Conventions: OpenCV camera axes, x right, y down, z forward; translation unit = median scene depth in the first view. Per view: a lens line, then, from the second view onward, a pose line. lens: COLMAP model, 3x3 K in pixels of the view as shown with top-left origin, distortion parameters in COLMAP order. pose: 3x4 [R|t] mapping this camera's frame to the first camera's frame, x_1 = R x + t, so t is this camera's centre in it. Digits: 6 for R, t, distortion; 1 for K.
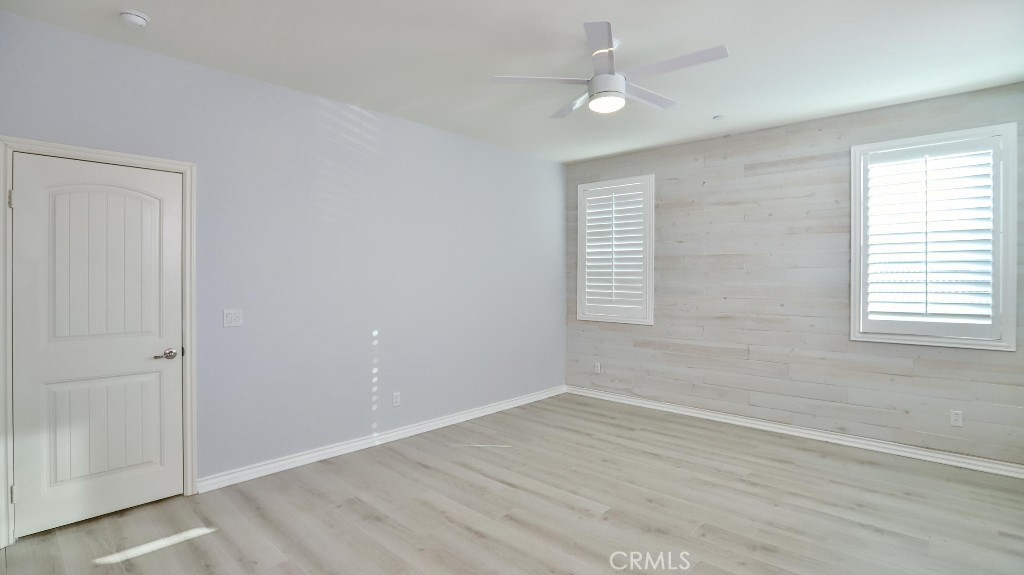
lens RADIAL K [[508.5, 0, 514.9], [0, 508.5, 283.7], [0, 0, 1]] dist [-0.035164, 0.004404]
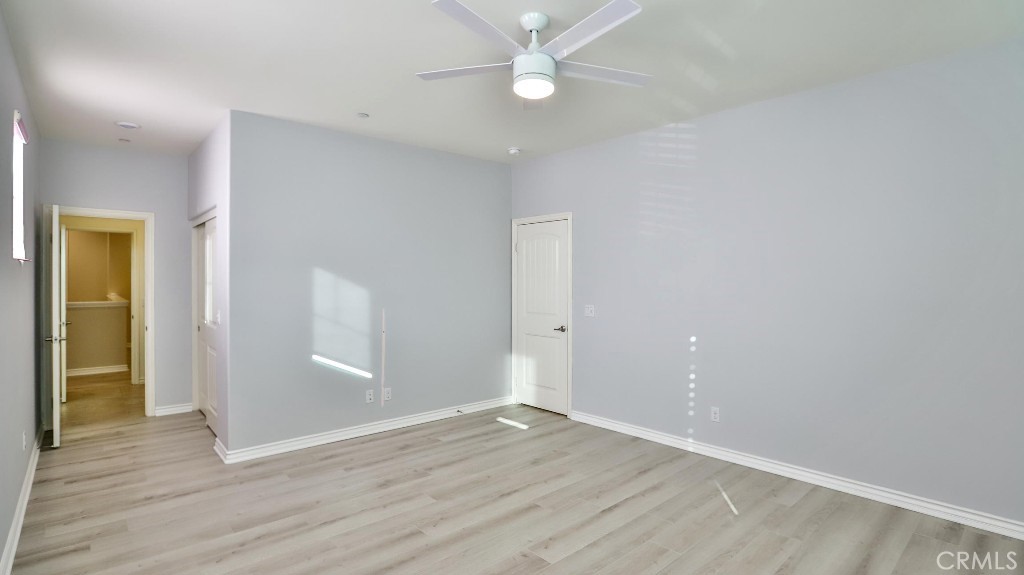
lens RADIAL K [[508.5, 0, 514.6], [0, 508.5, 281.7], [0, 0, 1]] dist [-0.035164, 0.004404]
pose [[-0.116388, 0.001965, -0.993202, 0.878840], [-0.010170, 0.999943, 0.003170, -0.018129], [0.993152, 0.010470, -0.116362, 0.889328]]
